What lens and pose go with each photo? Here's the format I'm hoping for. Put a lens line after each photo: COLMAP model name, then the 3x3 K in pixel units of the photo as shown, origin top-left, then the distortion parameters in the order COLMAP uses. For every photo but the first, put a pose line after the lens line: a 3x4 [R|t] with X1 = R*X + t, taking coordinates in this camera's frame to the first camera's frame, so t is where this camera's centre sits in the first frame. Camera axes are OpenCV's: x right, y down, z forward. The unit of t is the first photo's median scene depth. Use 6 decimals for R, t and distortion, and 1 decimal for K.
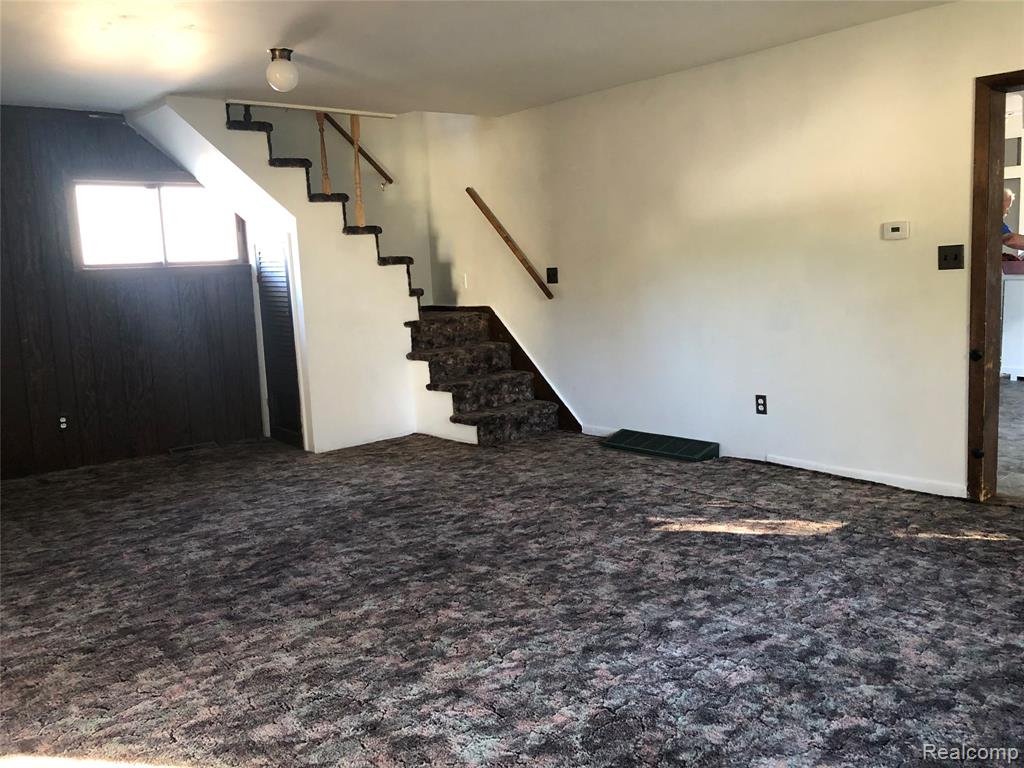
lens RADIAL K [[833.8, 0, 512.2], [0, 833.8, 381.7], [0, 0, 1]] dist [-0.001288, 0.023668]
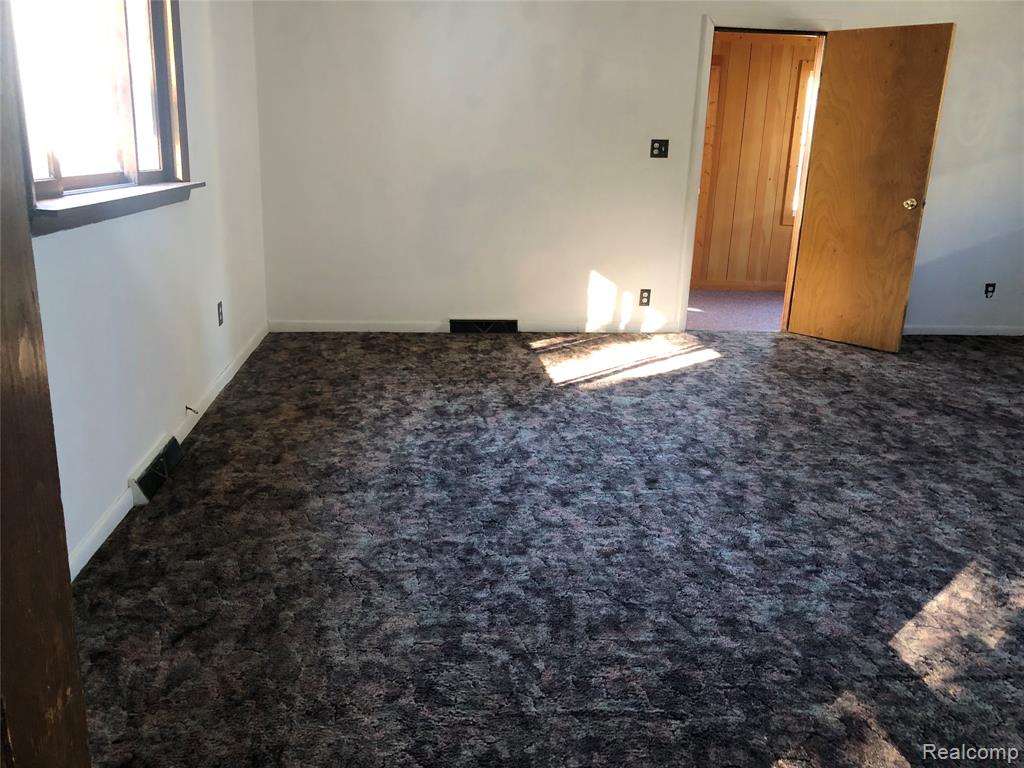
lens RADIAL K [[833.8, 0, 513.1], [0, 833.8, 382.9], [0, 0, 1]] dist [-0.001288, 0.023668]
pose [[-0.568117, 0.253046, -0.783078, 1.228749], [-0.129667, 0.912142, 0.388824, -0.248326], [0.812668, 0.322437, -0.485391, 1.290442]]
